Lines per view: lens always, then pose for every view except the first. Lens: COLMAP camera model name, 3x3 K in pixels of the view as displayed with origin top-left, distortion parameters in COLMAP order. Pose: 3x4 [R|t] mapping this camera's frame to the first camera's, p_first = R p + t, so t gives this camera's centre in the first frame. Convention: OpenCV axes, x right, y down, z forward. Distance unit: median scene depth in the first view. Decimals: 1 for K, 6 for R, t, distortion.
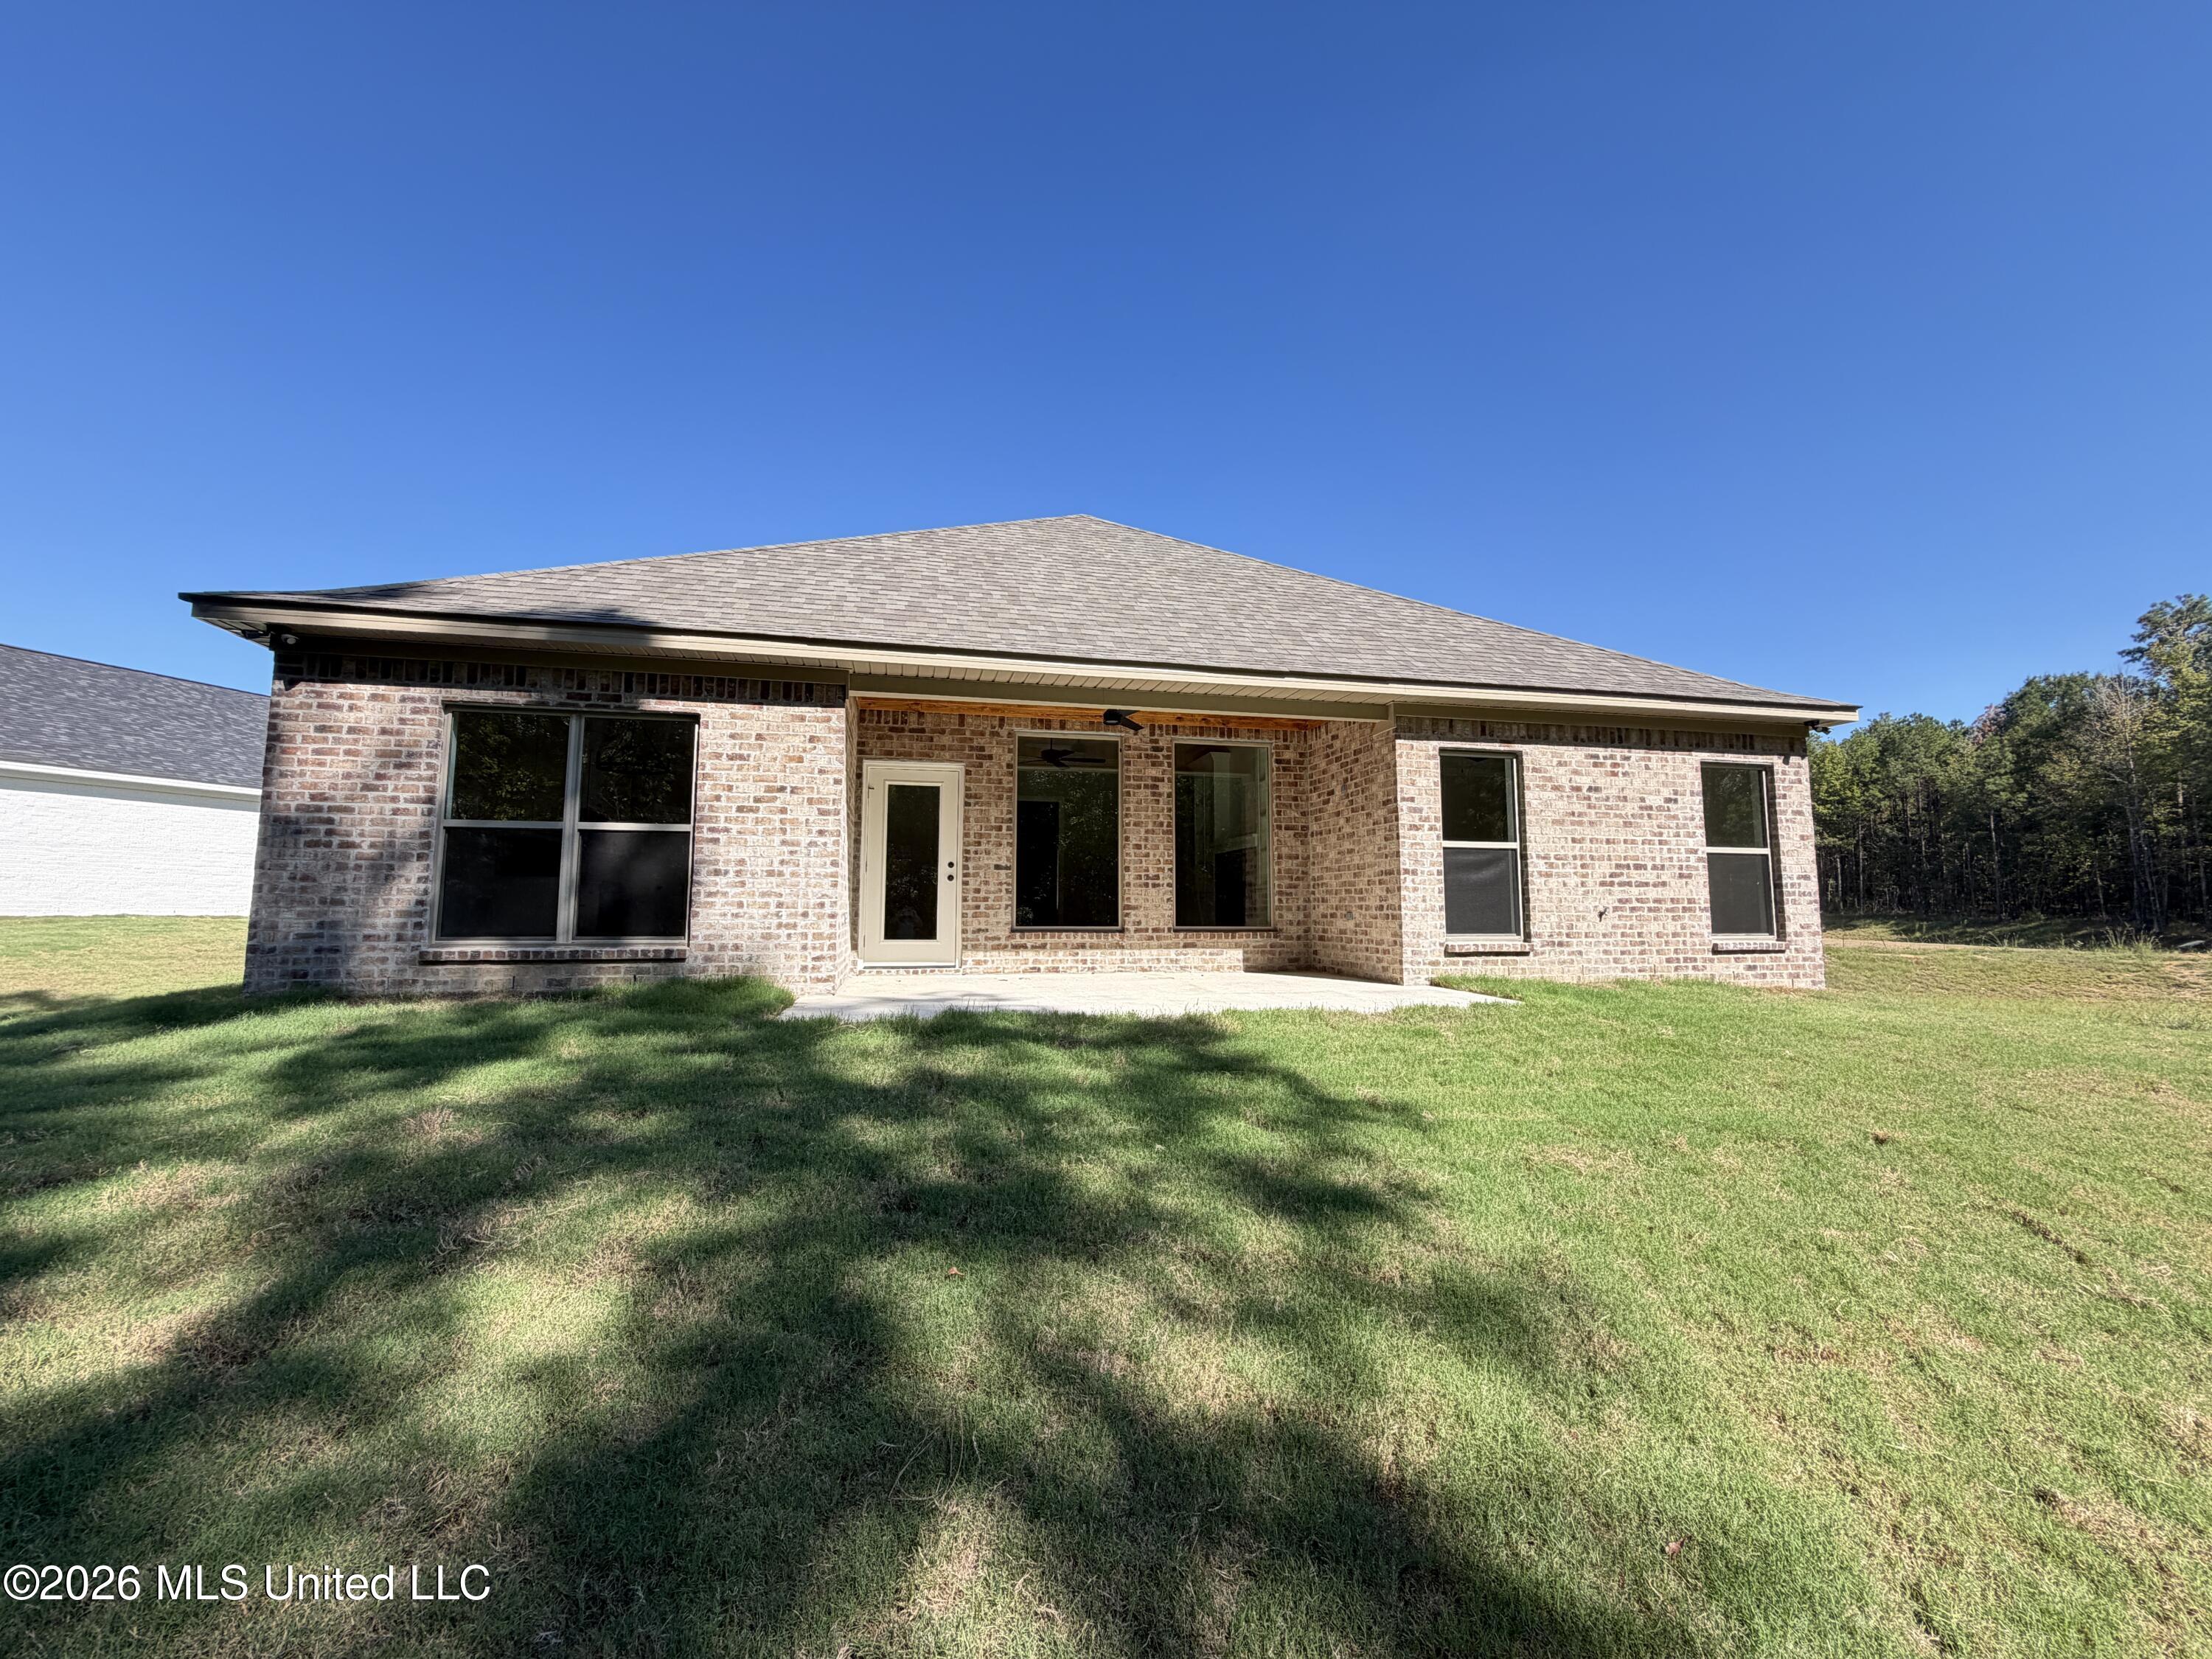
lens RADIAL K [[880.9, 0, 1101.0], [0, 880.9, 822.1], [0, 0, 1]] dist [-0.000613, 0.000317]
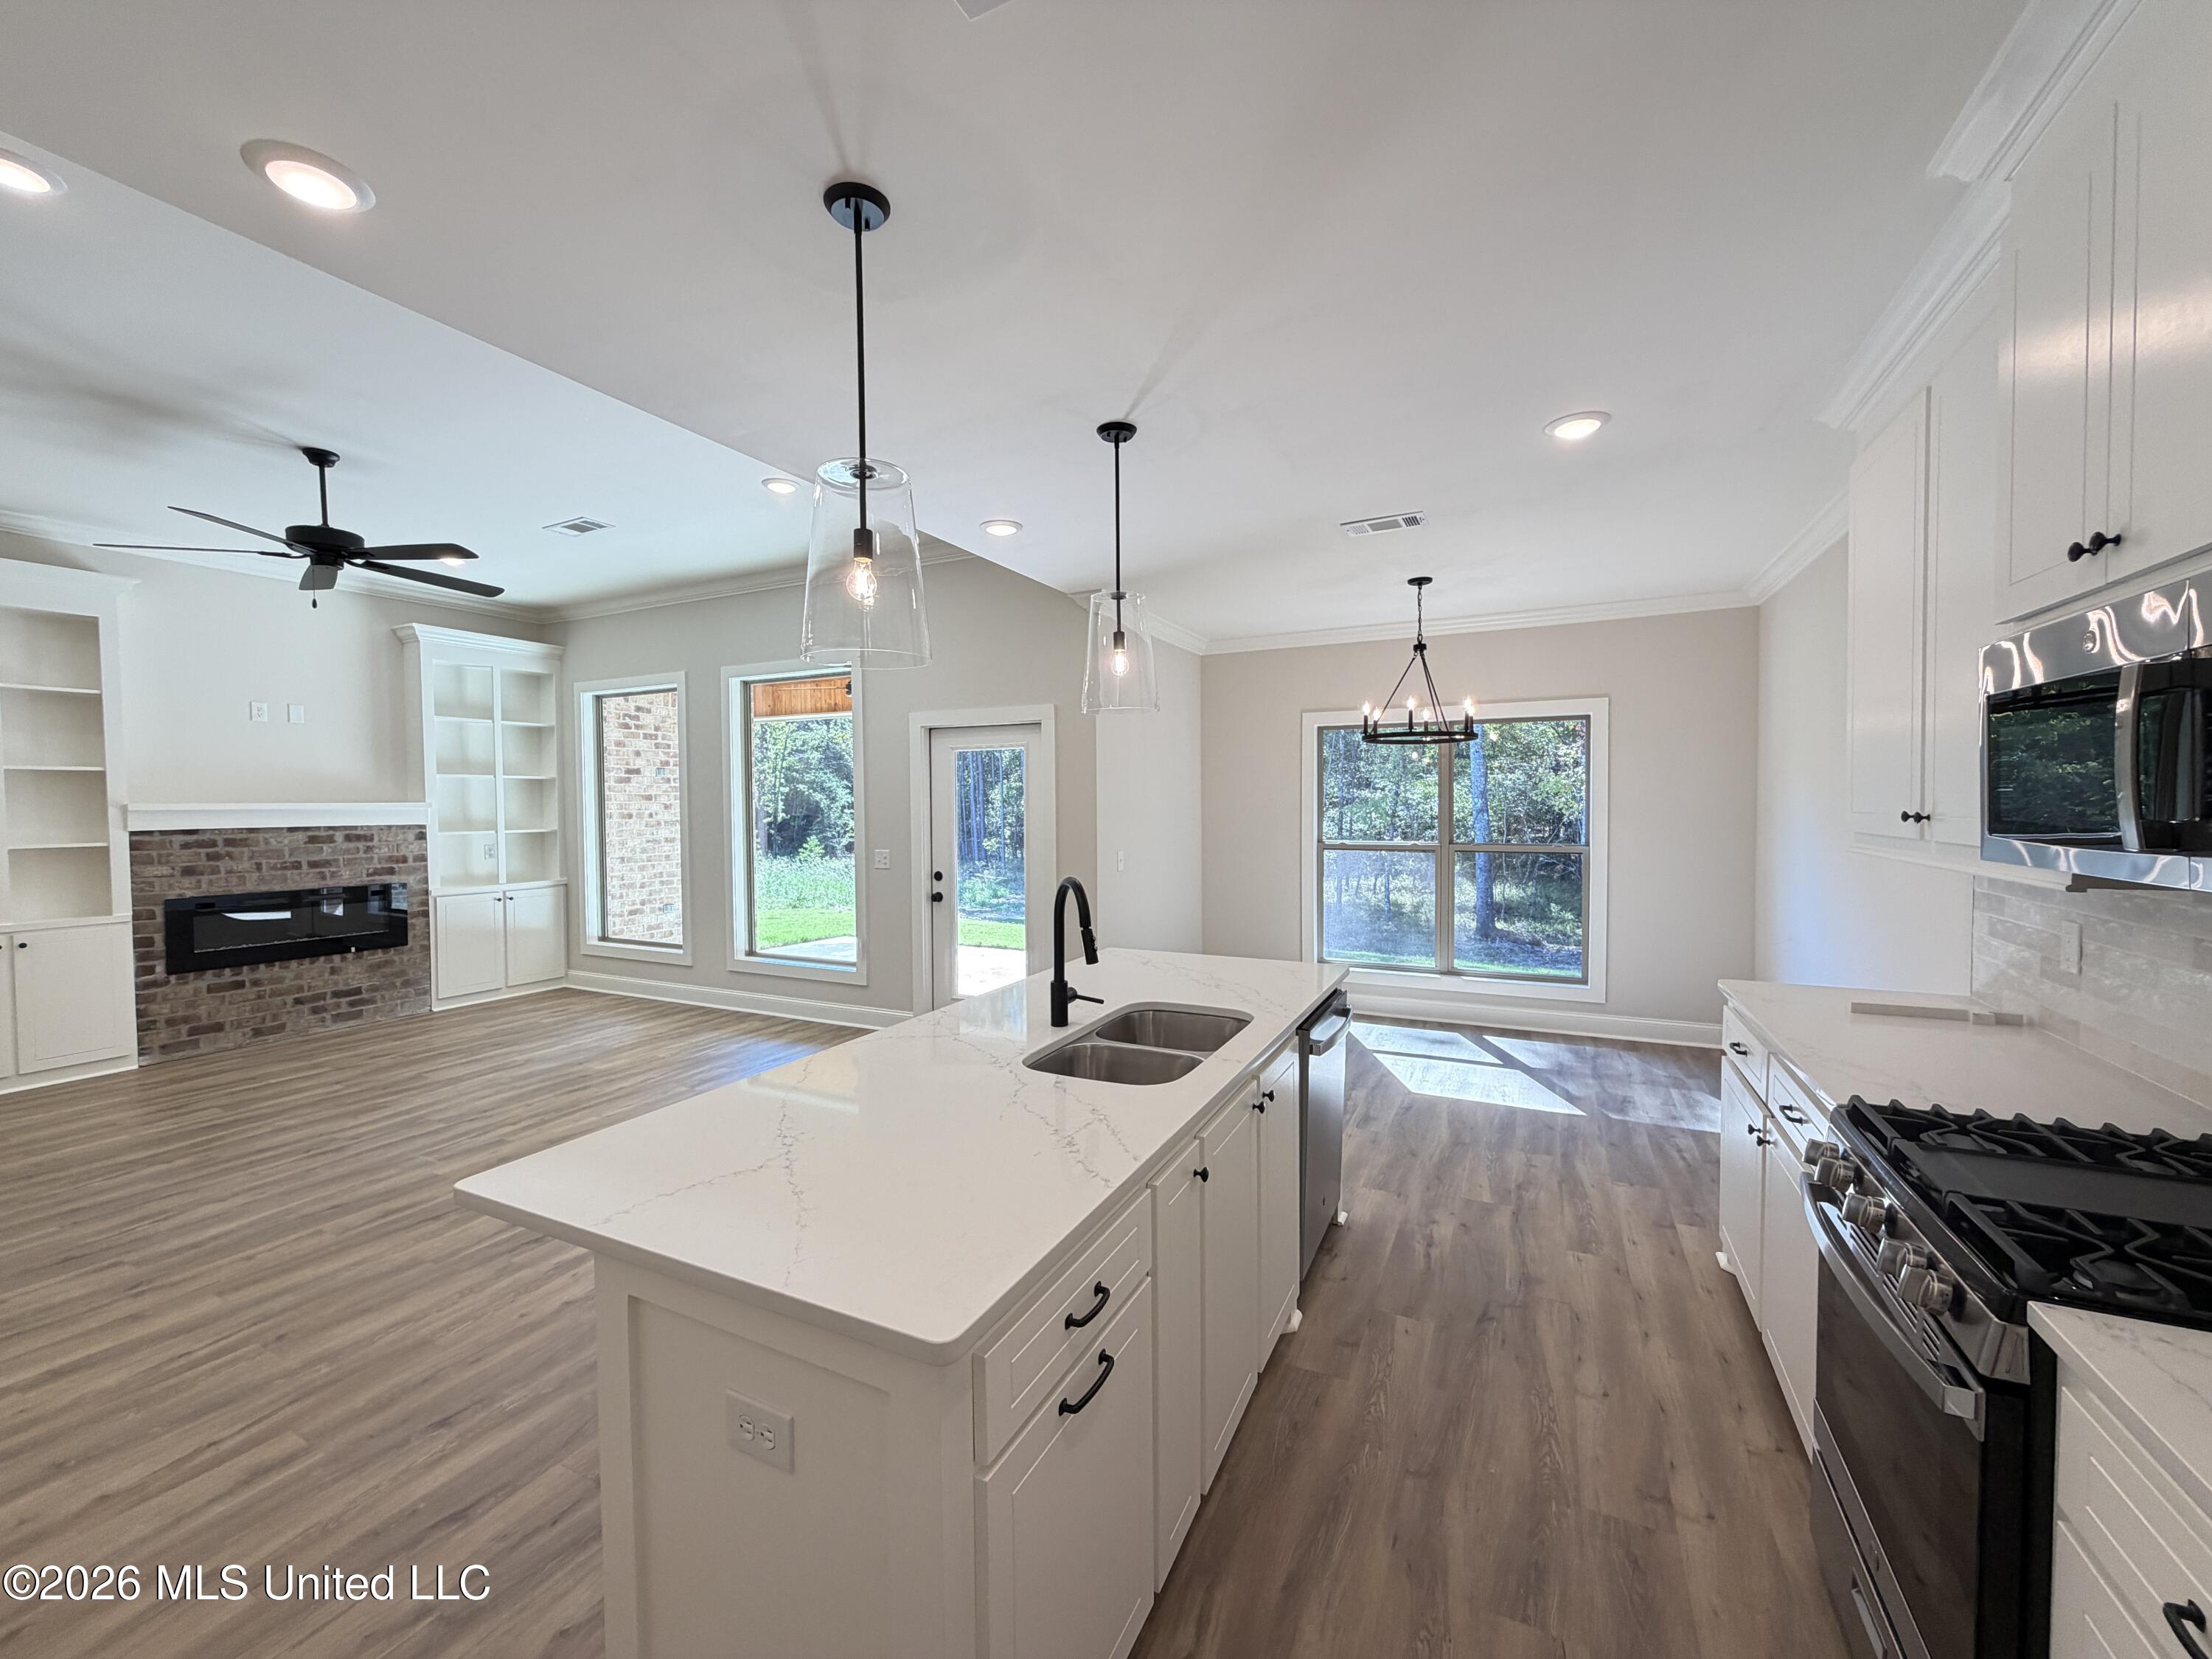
lens RADIAL K [[880.9, 0, 1096.4], [0, 880.9, 827.4], [0, 0, 1]] dist [-0.000613, 0.000317]
pose [[-0.776412, -0.014903, 0.630050, -0.659784], [-0.060764, 0.996833, -0.051301, 0.039412], [-0.627290, -0.078115, -0.774858, 1.425097]]
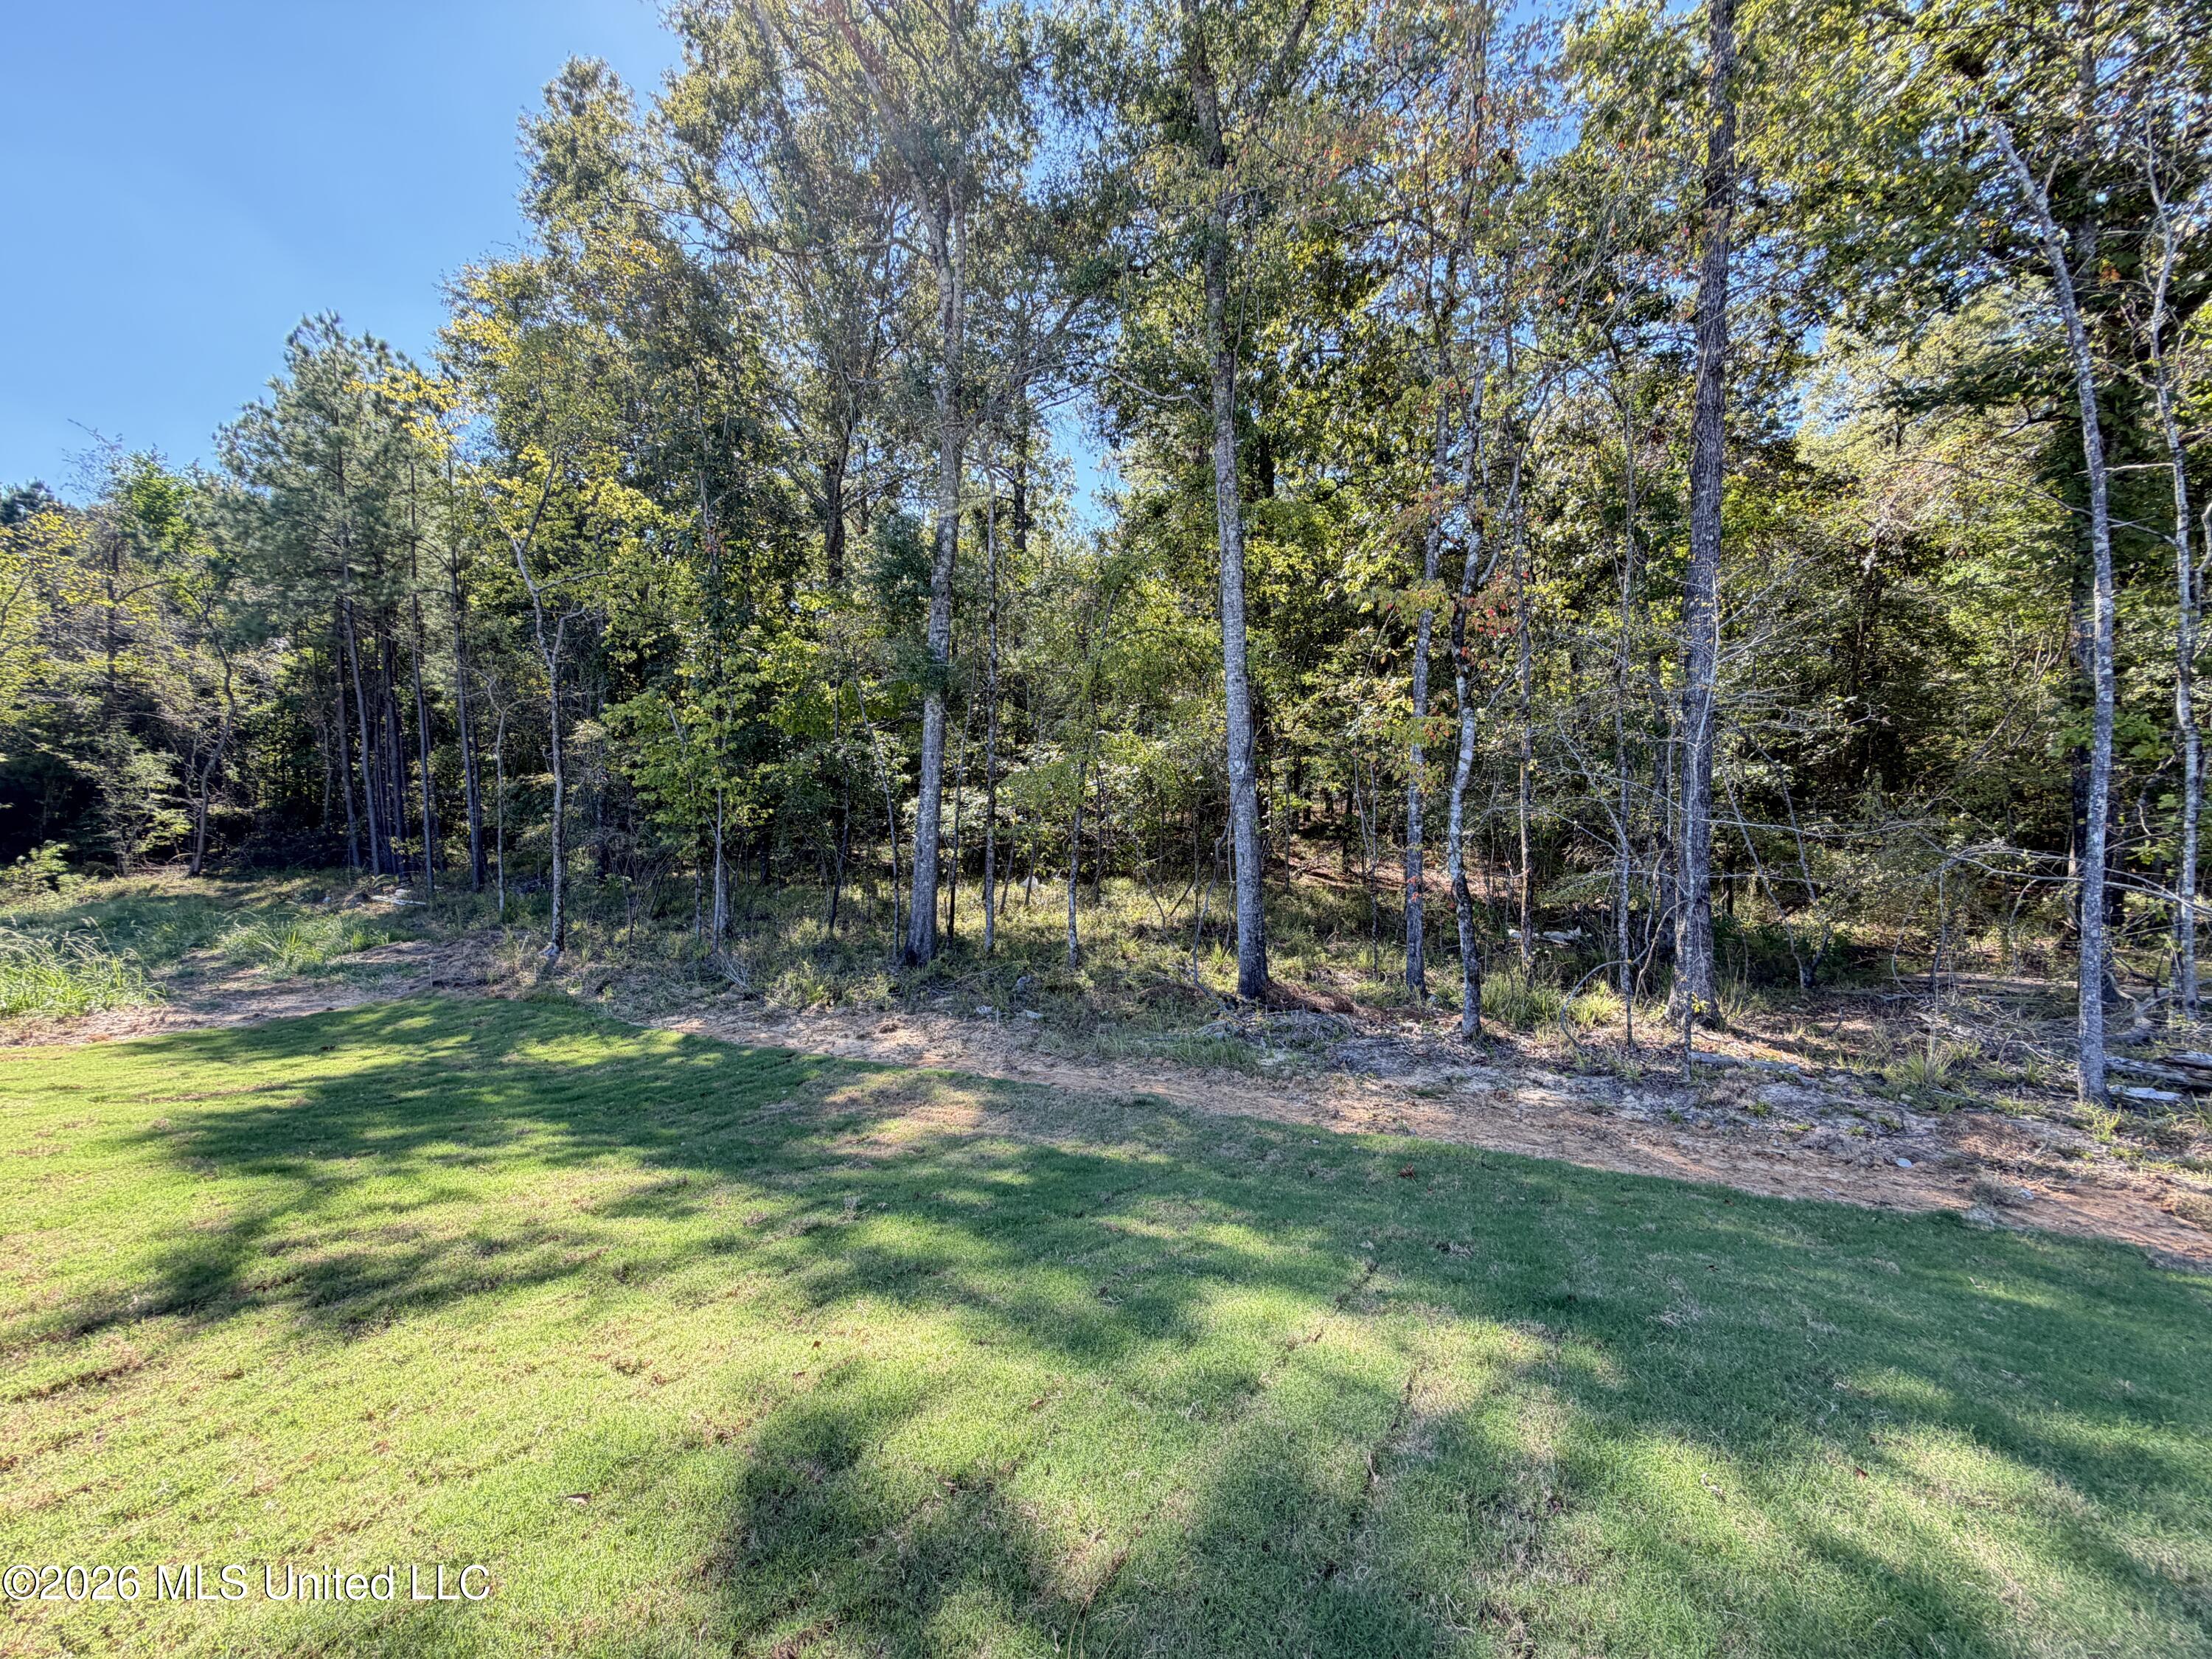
lens RADIAL K [[880.9, 0, 1115.6], [0, 880.9, 810.2], [0, 0, 1]] dist [-0.000613, 0.000317]
pose [[-0.979669, -0.005922, 0.200534, -0.091438], [-0.021729, 0.996816, -0.076715, -0.026539], [-0.199441, -0.079513, -0.976679, 0.479432]]
